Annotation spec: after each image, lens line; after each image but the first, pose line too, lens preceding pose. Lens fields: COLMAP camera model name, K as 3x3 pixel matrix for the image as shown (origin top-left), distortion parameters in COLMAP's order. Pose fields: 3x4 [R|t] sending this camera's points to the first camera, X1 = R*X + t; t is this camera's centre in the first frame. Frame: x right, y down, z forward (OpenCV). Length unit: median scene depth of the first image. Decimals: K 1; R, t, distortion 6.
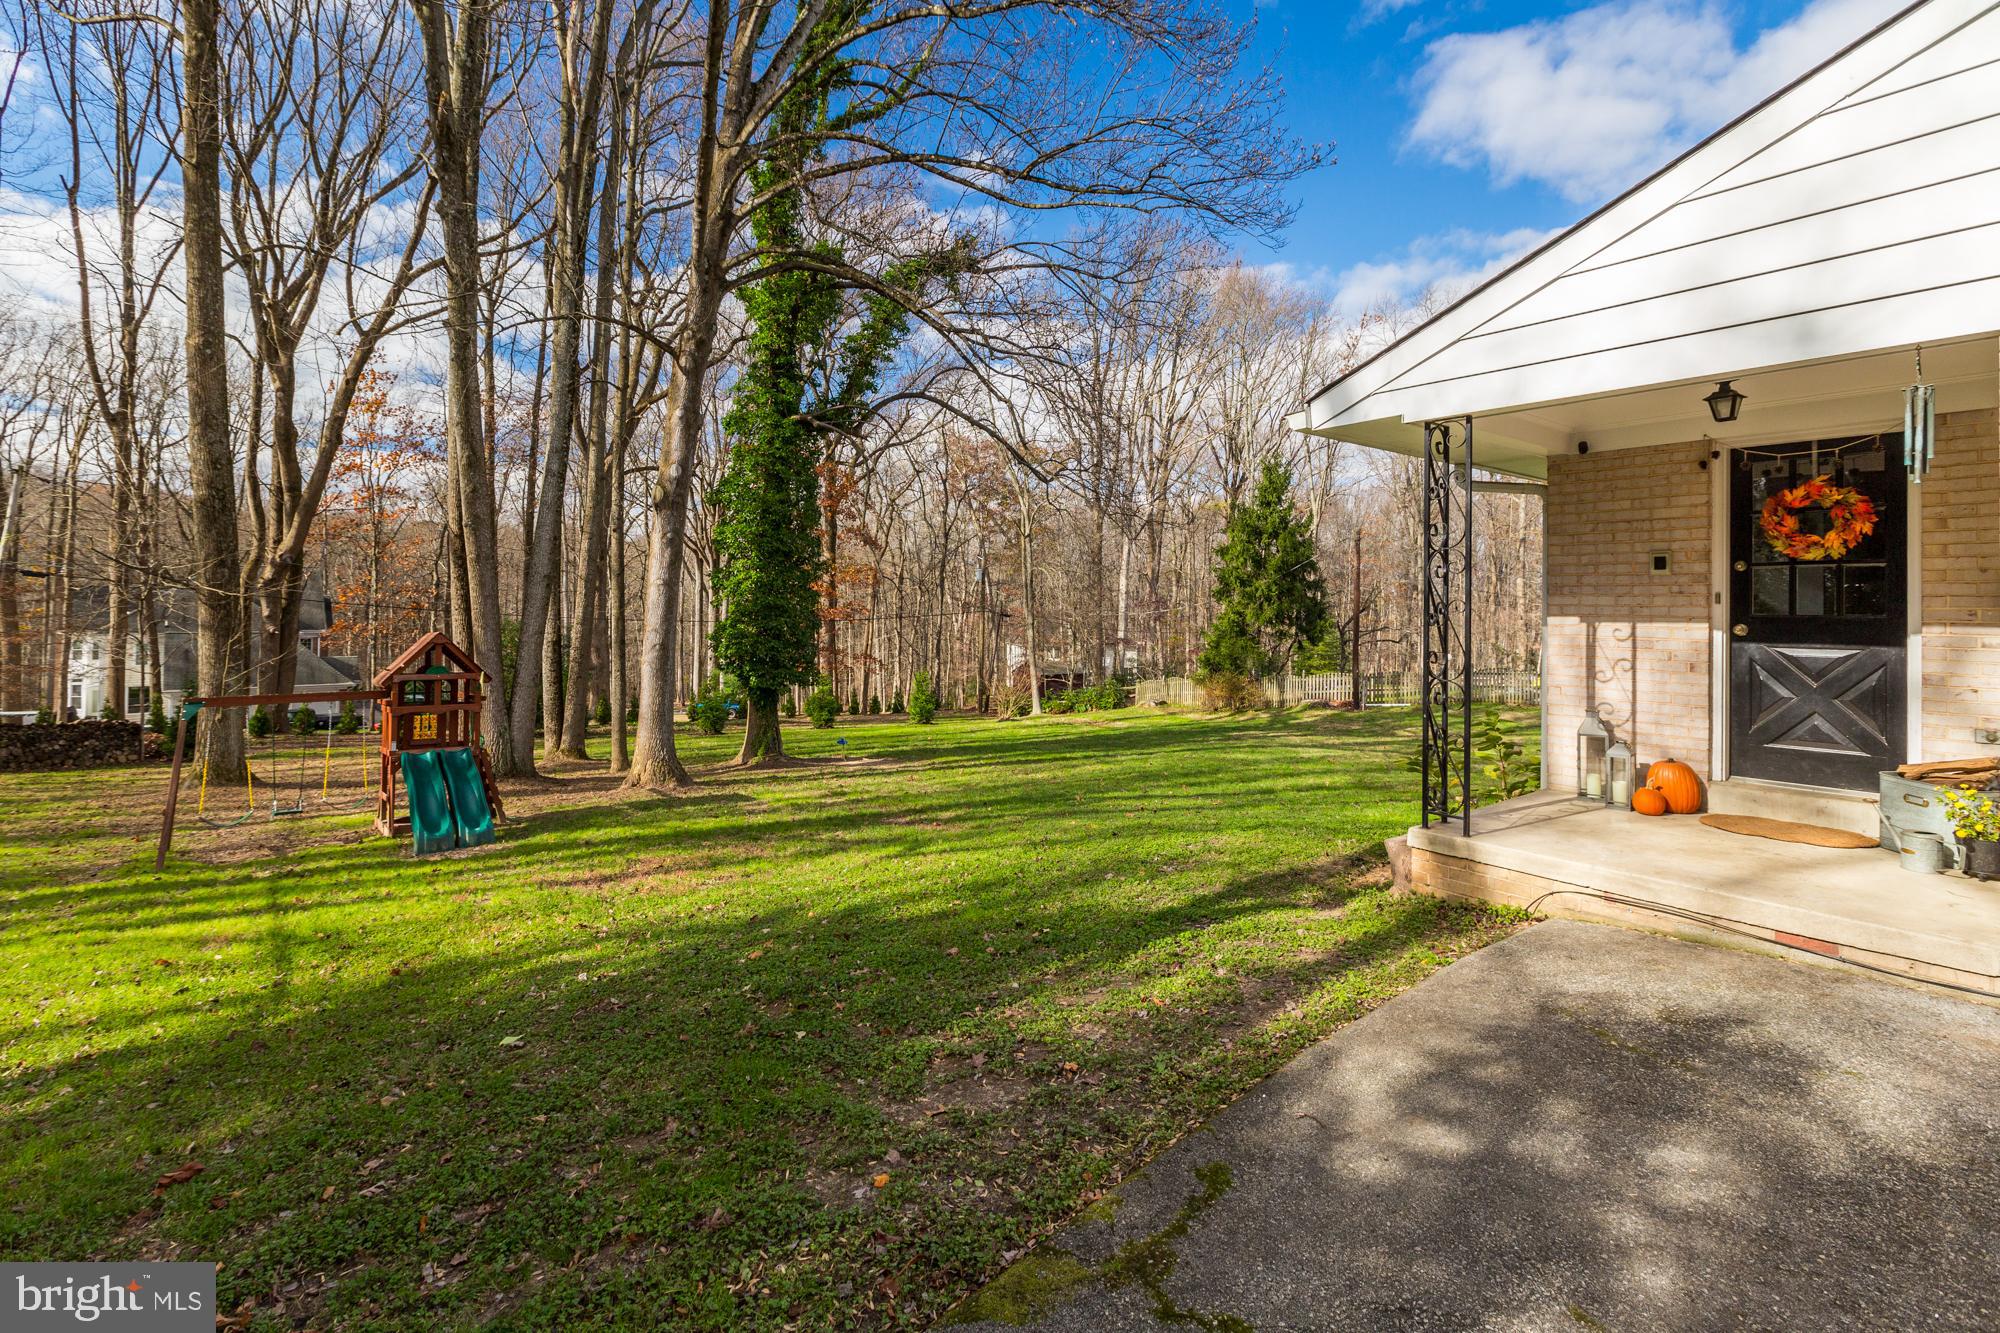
lens RADIAL K [[908.0, 0, 984.2], [0, 908.0, 601.3], [0, 0, 1]] dist [0.000175, -0.001689]
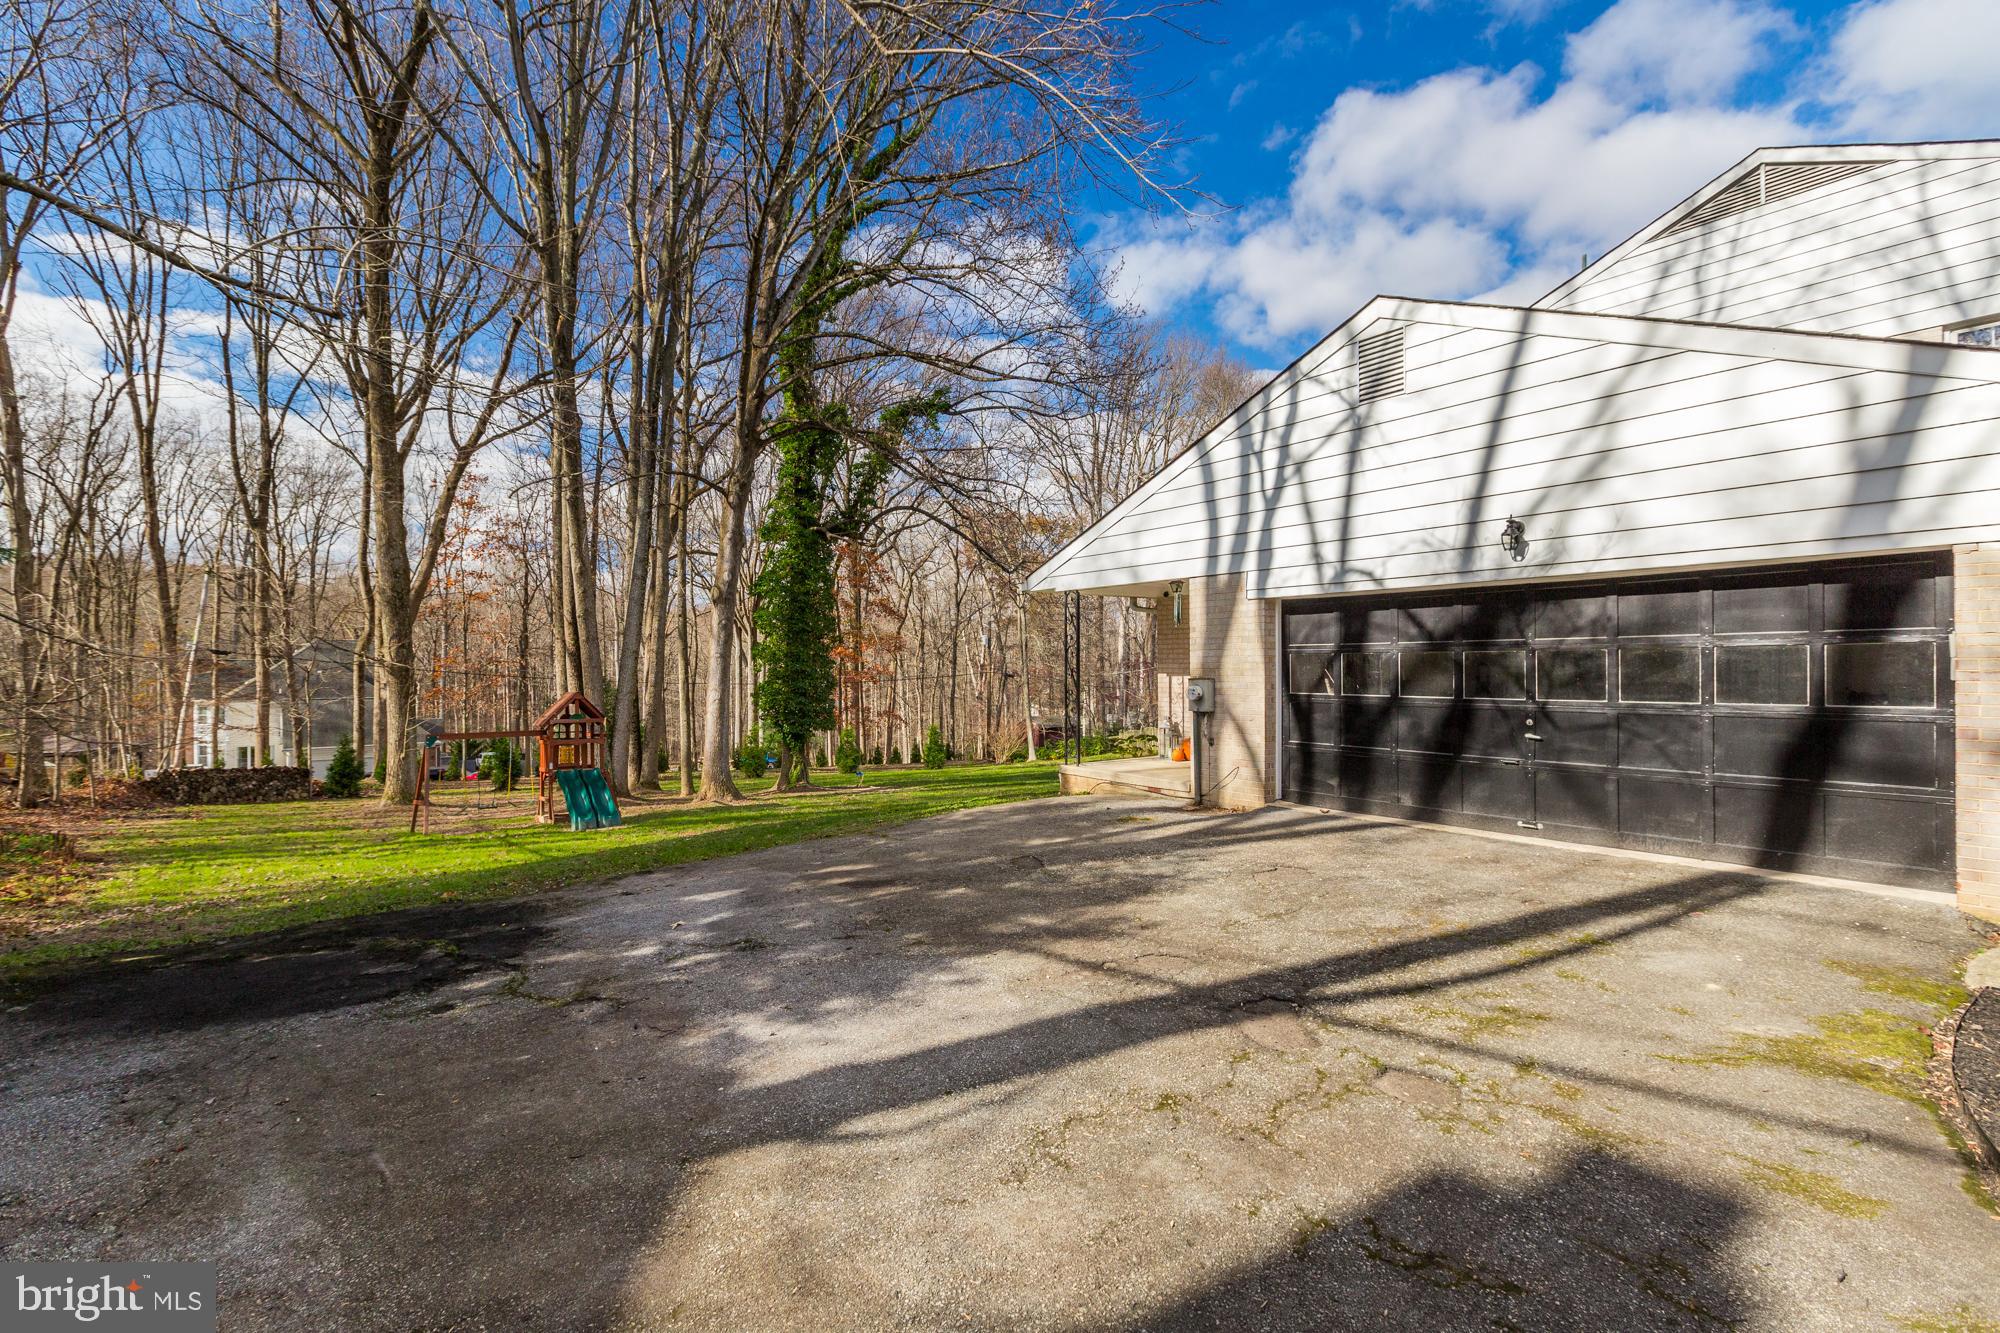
lens RADIAL K [[908.0, 0, 995.2], [0, 908.0, 664.0], [0, 0, 1]] dist [0.000175, -0.001689]
pose [[0.999528, -0.012229, -0.028195, 0.084769], [0.012301, 0.999921, 0.002384, -0.003983], [0.028164, -0.002730, 0.999600, -0.294551]]
